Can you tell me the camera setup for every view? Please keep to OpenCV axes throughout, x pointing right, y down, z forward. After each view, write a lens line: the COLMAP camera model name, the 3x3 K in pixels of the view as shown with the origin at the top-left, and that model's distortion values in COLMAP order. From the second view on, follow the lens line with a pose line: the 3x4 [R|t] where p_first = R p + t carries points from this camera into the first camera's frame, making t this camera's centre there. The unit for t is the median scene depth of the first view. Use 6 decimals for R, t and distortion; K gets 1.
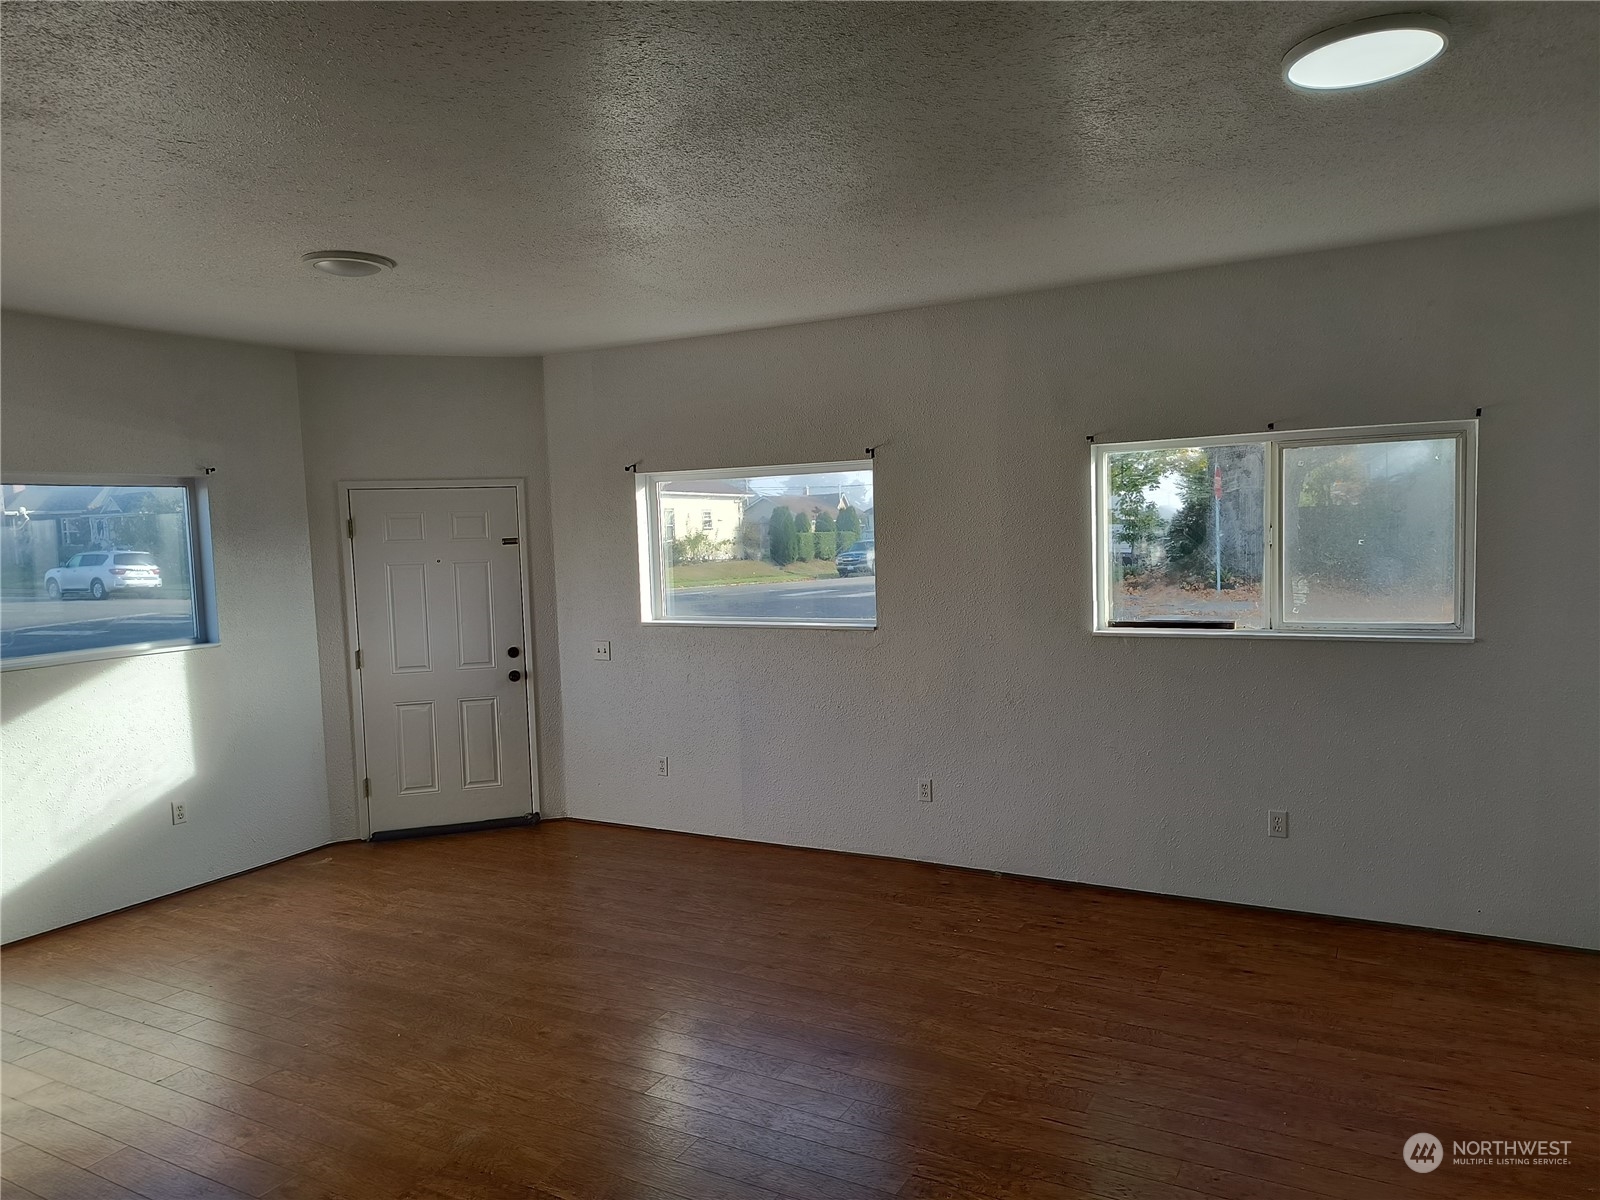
lens RADIAL K [[1115.7, 0, 800.0], [0, 1115.7, 600.0], [0, 0, 1]] dist [0.081401, -0.045376]
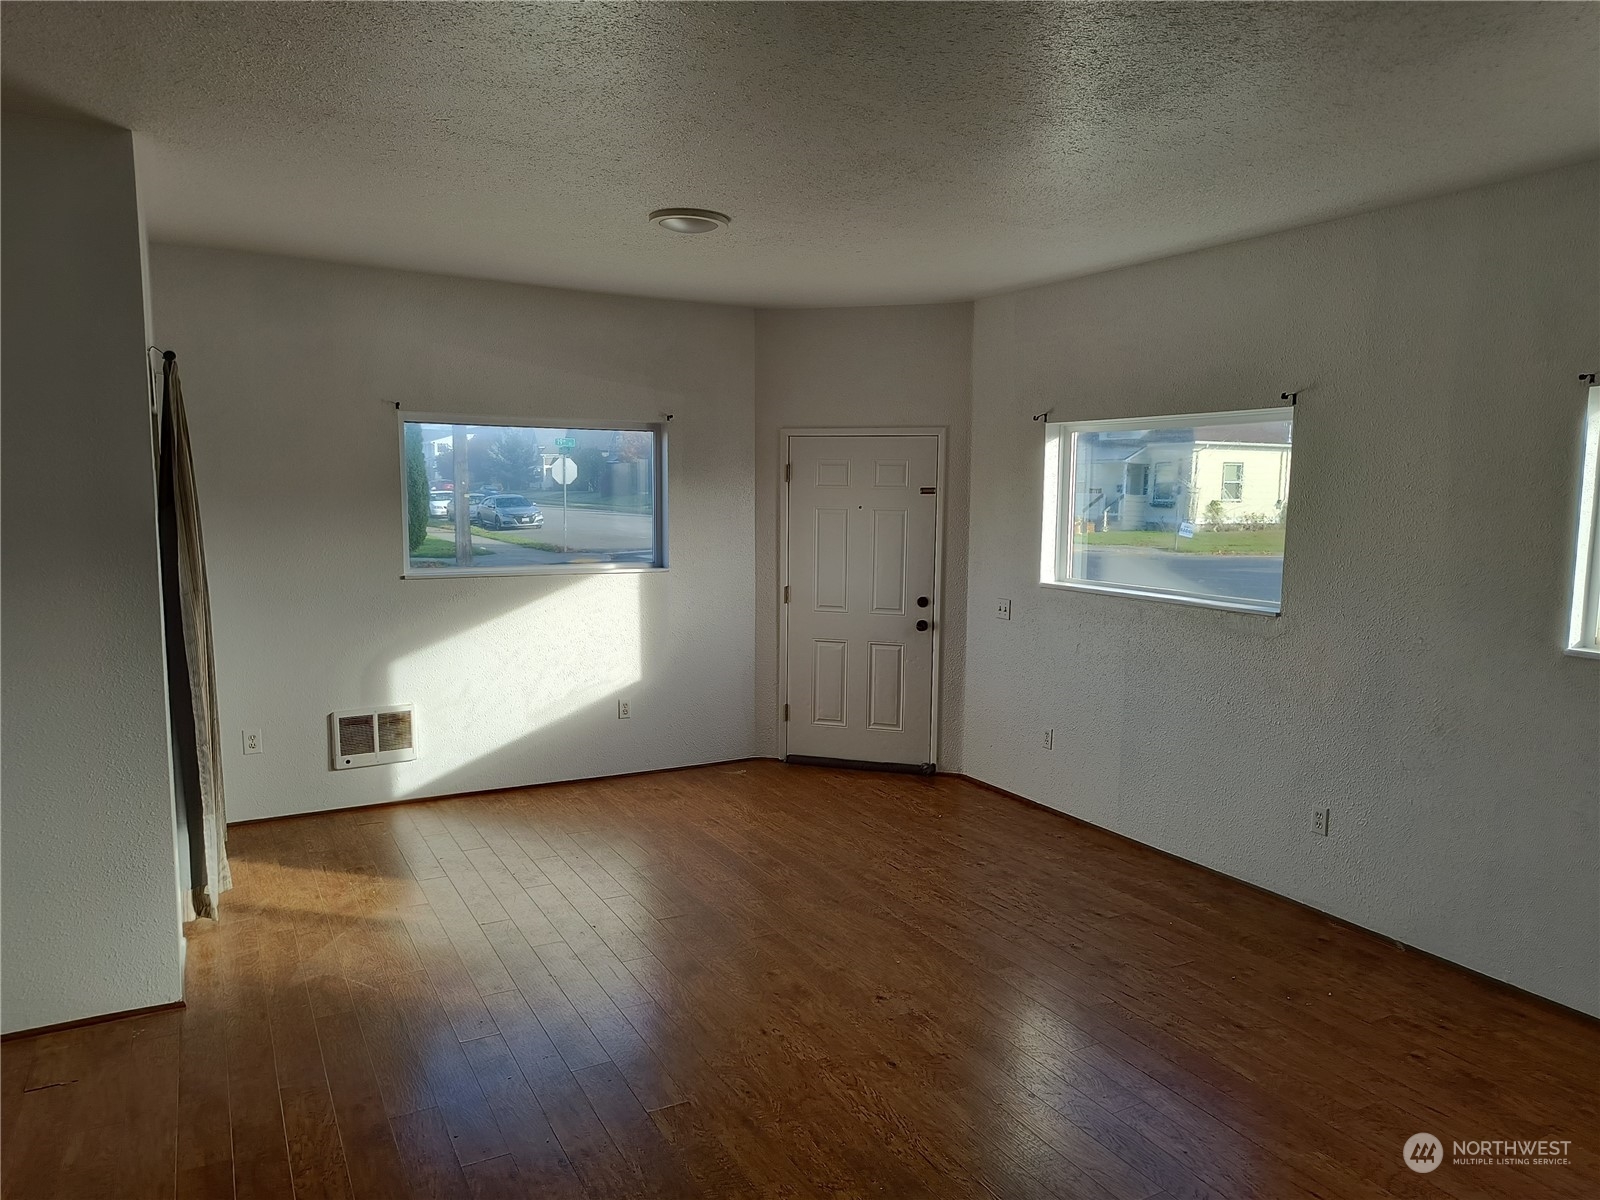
lens RADIAL K [[1115.7, 0, 800.0], [0, 1115.7, 600.0], [0, 0, 1]] dist [0.081401, -0.045376]
pose [[0.850444, 0.095224, -0.517375, 0.182964], [-0.072728, 0.995319, 0.063643, -0.011647], [0.521013, -0.016498, 0.853389, 0.100376]]
